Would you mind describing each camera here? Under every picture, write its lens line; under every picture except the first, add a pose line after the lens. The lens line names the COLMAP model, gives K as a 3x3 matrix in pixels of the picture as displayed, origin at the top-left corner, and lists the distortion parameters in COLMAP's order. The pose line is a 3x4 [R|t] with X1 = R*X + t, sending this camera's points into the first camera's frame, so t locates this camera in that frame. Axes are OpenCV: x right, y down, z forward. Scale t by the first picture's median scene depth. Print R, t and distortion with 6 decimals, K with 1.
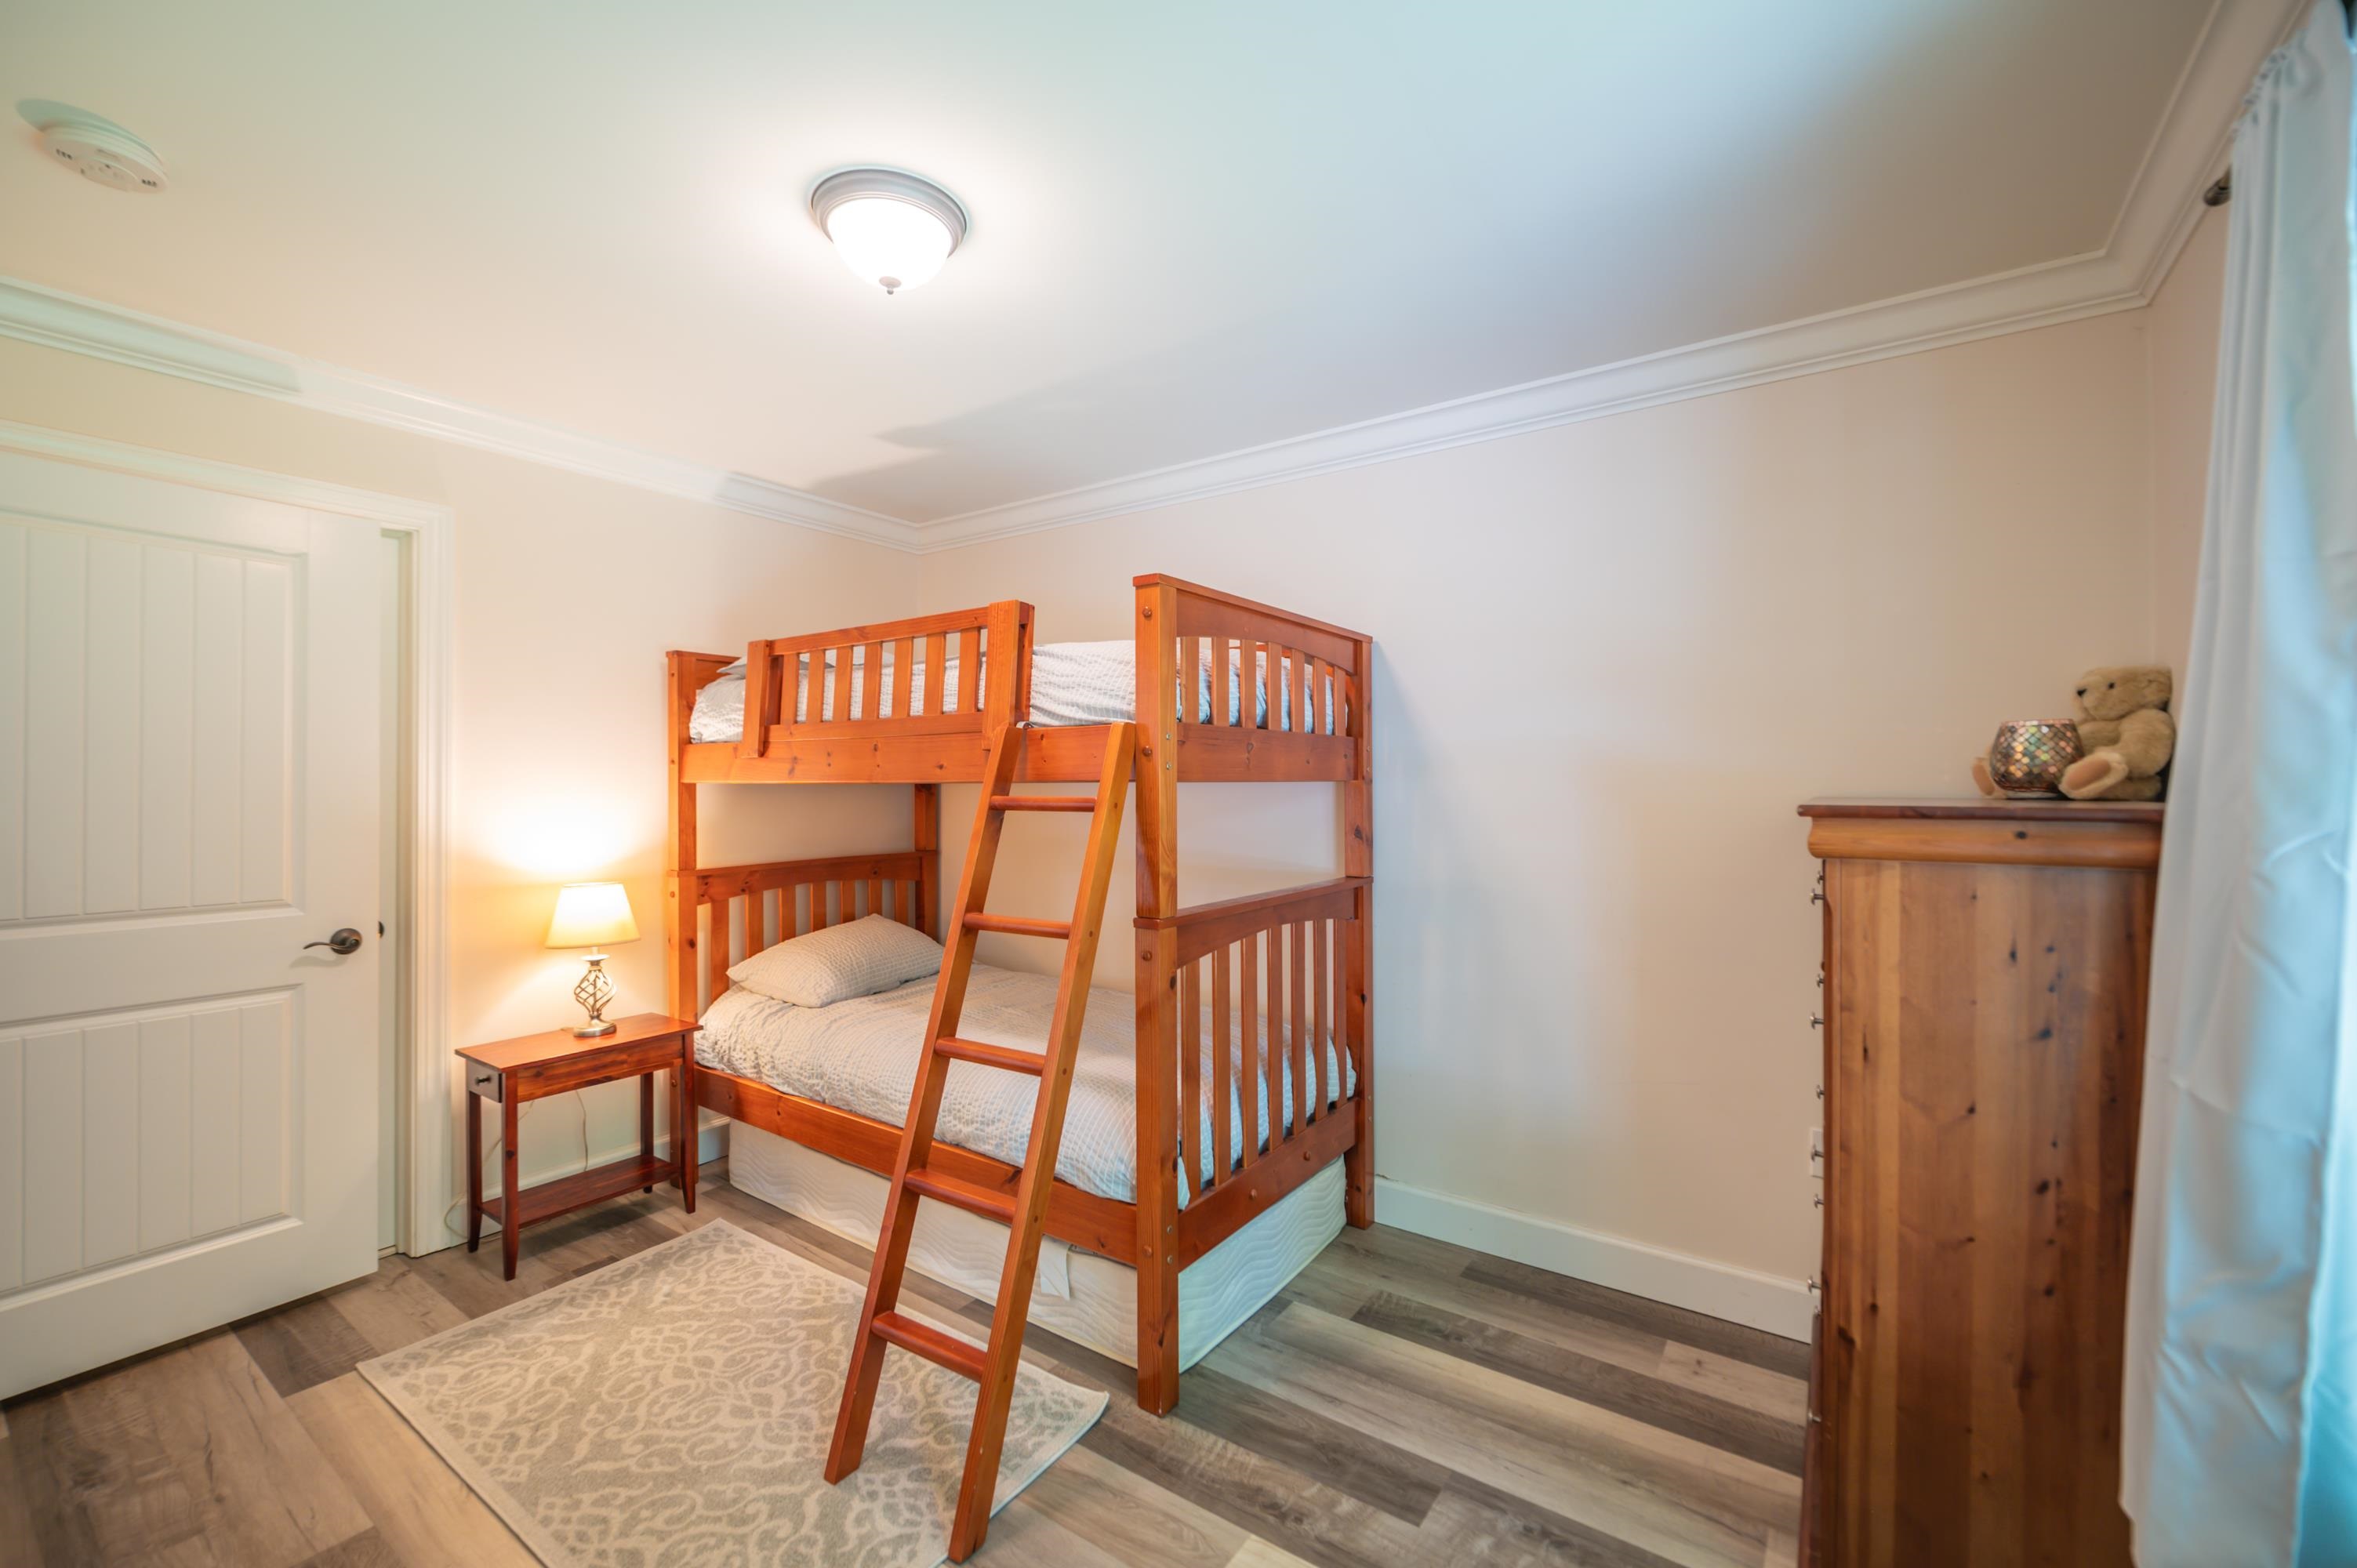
lens RADIAL K [[934.4, 0, 1172.2], [0, 934.4, 777.5], [0, 0, 1]] dist [-0.008149, -0.000179]
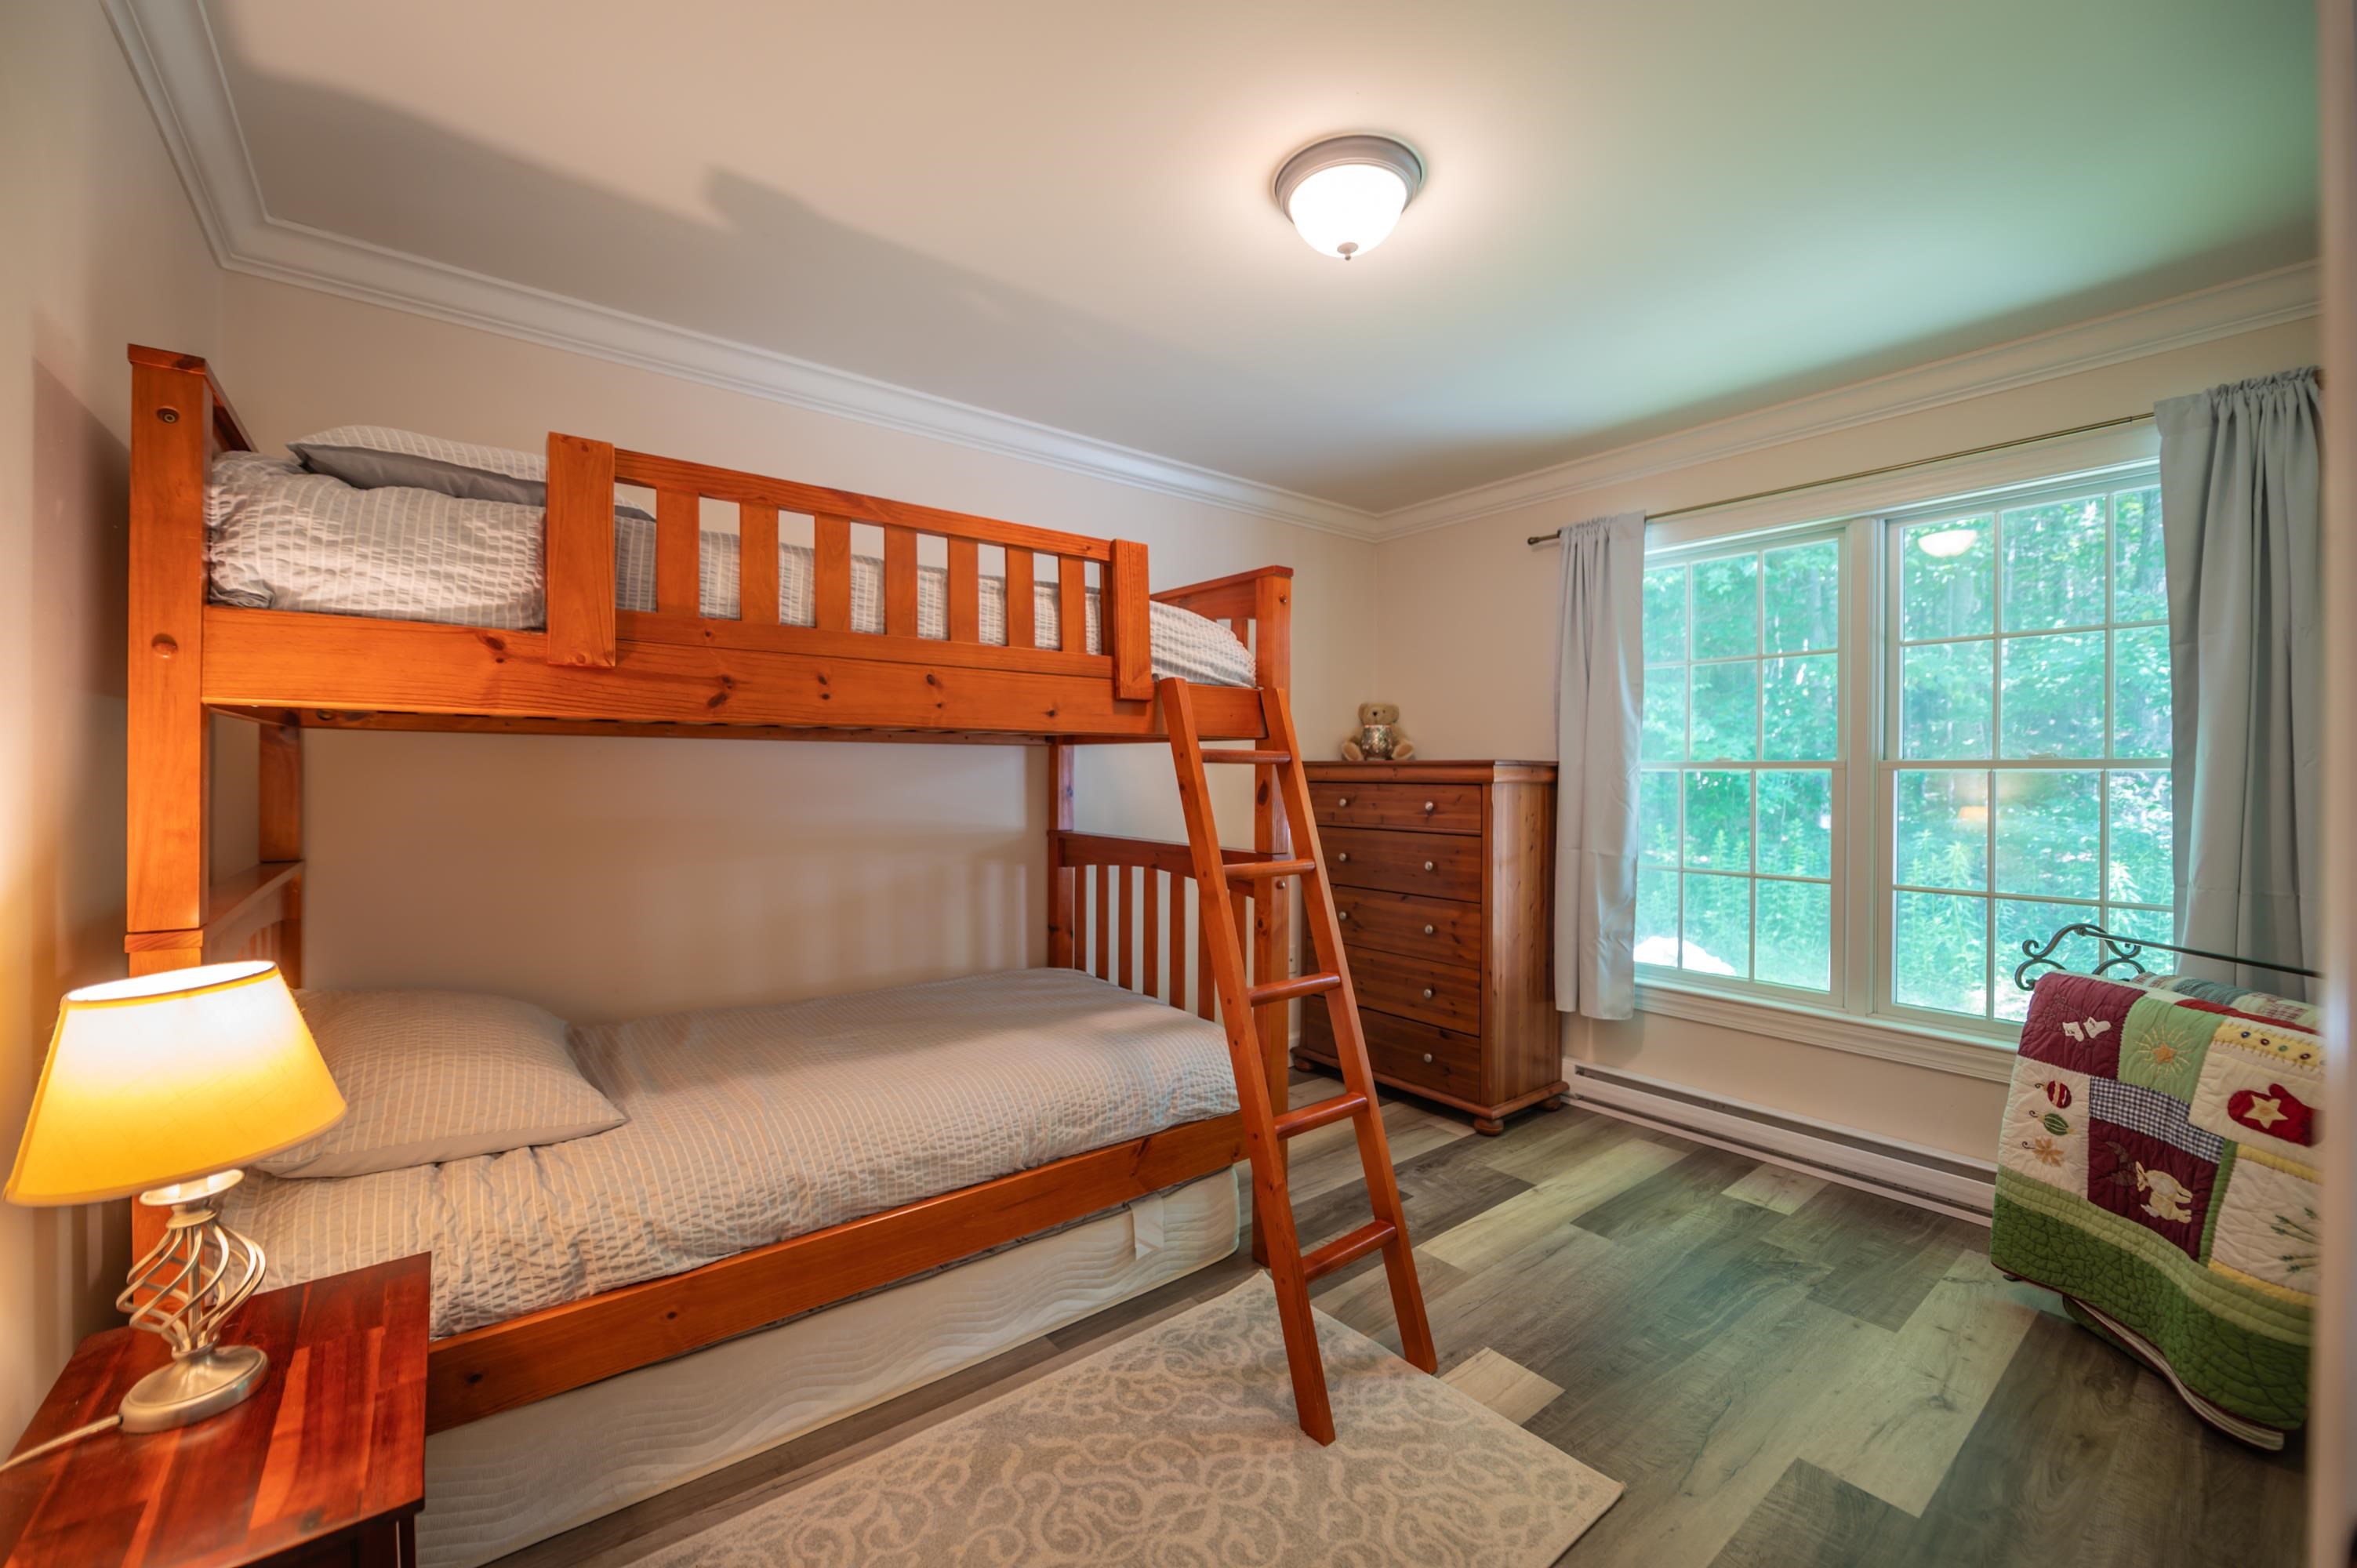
lens RADIAL K [[934.4, 0, 1172.2], [0, 934.4, 777.5], [0, 0, 1]] dist [-0.008149, -0.000179]
pose [[0.302499, -0.002369, 0.953147, -1.024306], [-0.006266, 0.999970, 0.004474, 0.042799], [-0.953129, -0.007325, 0.302476, 0.657338]]
